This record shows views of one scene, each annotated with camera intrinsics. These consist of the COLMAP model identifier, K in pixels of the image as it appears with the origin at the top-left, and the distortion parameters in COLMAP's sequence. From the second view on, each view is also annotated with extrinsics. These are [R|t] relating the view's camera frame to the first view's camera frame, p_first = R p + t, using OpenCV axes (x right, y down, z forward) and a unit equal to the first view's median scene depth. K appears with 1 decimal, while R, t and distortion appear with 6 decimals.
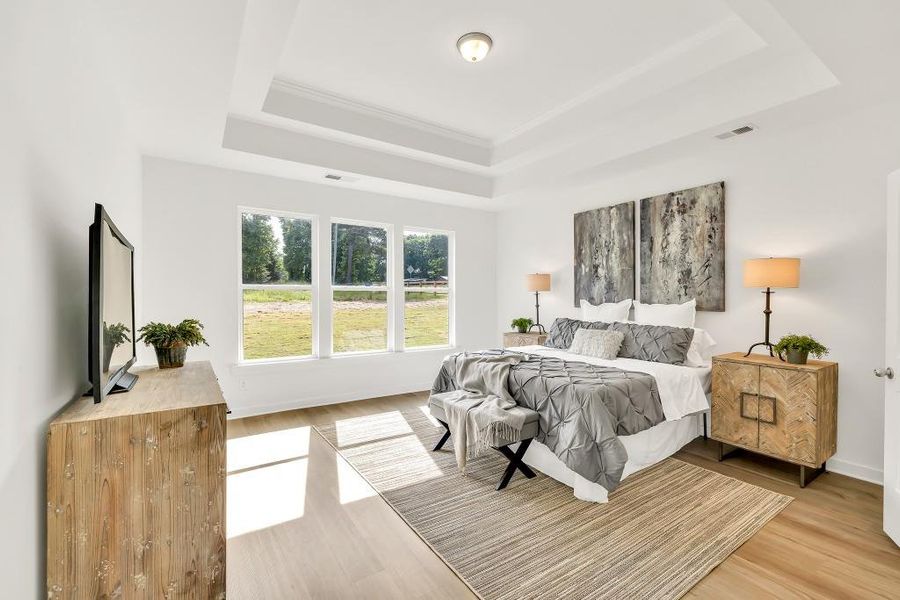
lens RADIAL K [[385.4, 0, 447.0], [0, 385.4, 301.3], [0, 0, 1]] dist [0.001864, -0.000284]
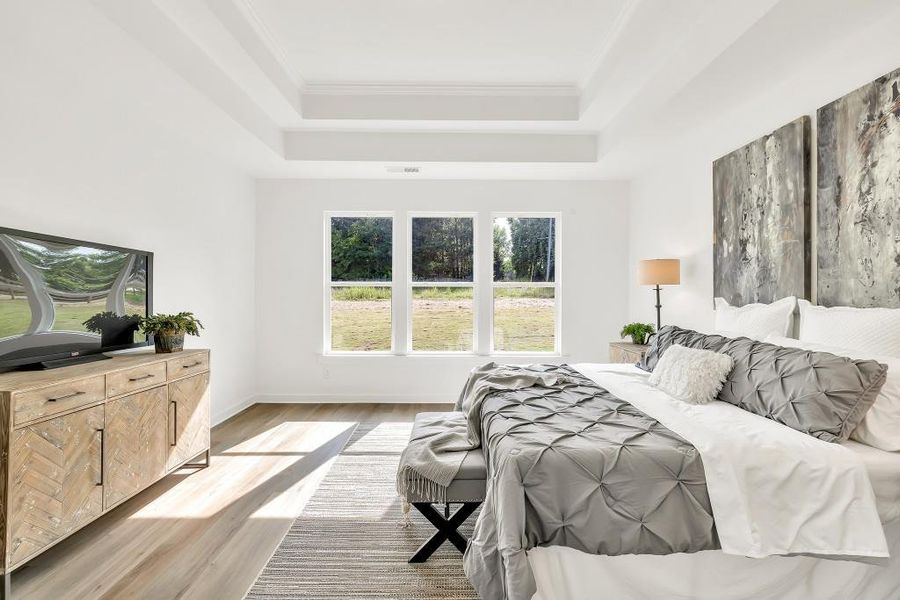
lens RADIAL K [[385.4, 0, 448.4], [0, 385.4, 297.8], [0, 0, 1]] dist [0.001864, -0.000284]
pose [[0.837181, 0.006107, -0.546891, 0.368231], [-0.006661, 0.999977, 0.000969, -0.001938], [0.546885, 0.002832, 0.837203, 0.278273]]
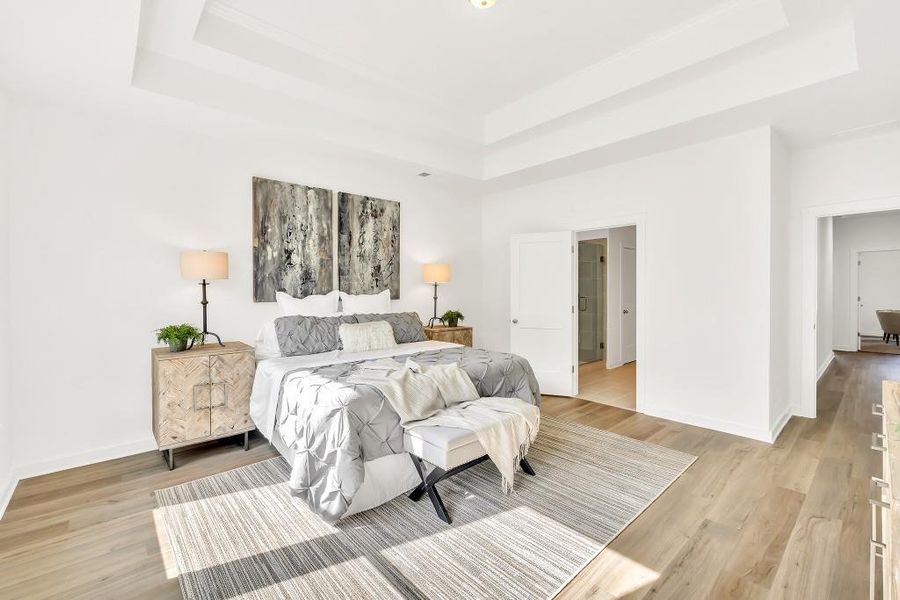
lens RADIAL K [[385.4, 0, 444.2], [0, 385.4, 294.0], [0, 0, 1]] dist [0.001864, -0.000284]
pose [[-0.141323, -0.015000, 0.989850, -0.539973], [0.011769, 0.999789, 0.016831, -0.010172], [-0.989894, 0.014028, -0.141117, 0.874451]]
